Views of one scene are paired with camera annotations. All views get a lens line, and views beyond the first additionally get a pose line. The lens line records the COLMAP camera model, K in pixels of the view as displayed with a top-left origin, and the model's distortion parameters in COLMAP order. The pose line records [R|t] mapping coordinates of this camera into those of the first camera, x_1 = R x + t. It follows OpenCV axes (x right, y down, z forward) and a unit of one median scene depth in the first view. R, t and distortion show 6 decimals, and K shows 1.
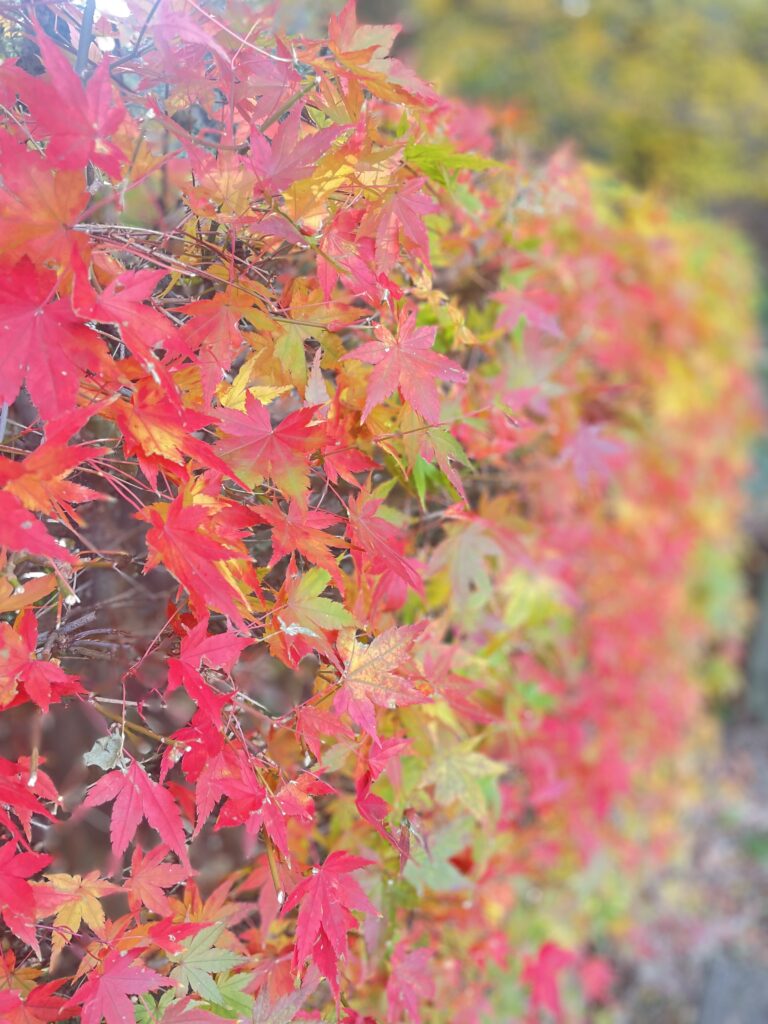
lens RADIAL K [[776.6, 0, 401.5], [0, 776.6, 509.7], [0, 0, 1]] dist [0.090535, -0.145172]
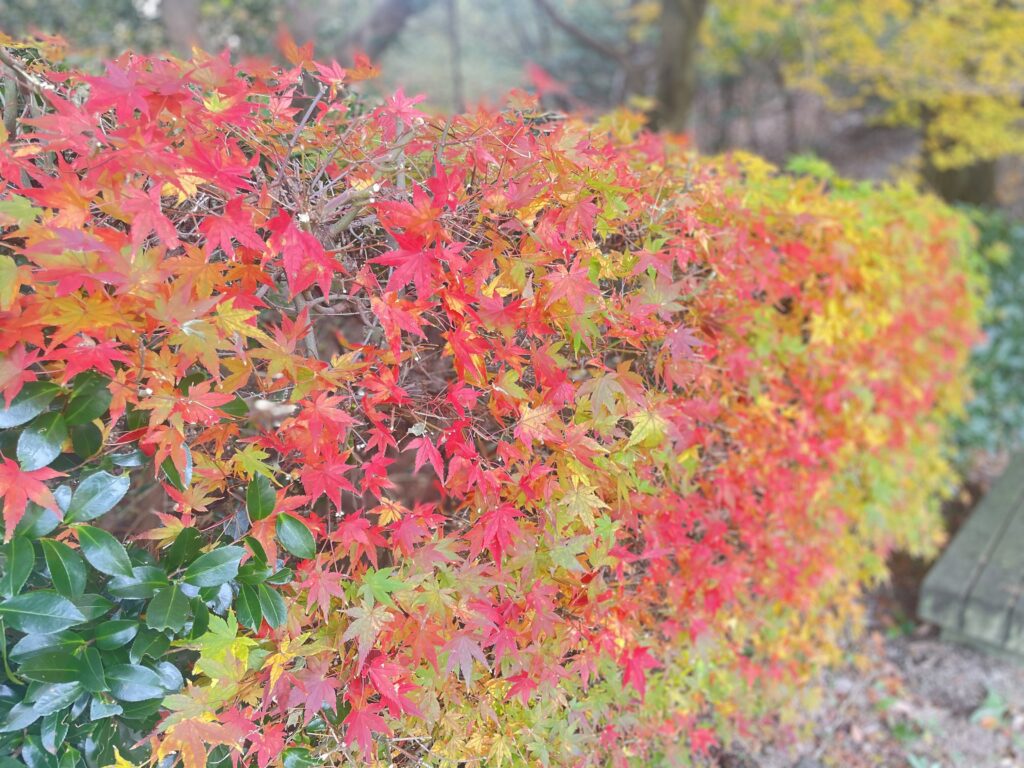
lens RADIAL K [[776.6, 0, 512.0], [0, 776.6, 384.0], [0, 0, 1]] dist [0.090535, -0.145172]
pose [[0.971651, 0.122408, -0.202261, 0.333987], [-0.131392, 0.990828, -0.031554, 0.180114], [0.196544, 0.057235, 0.978823, -1.153773]]
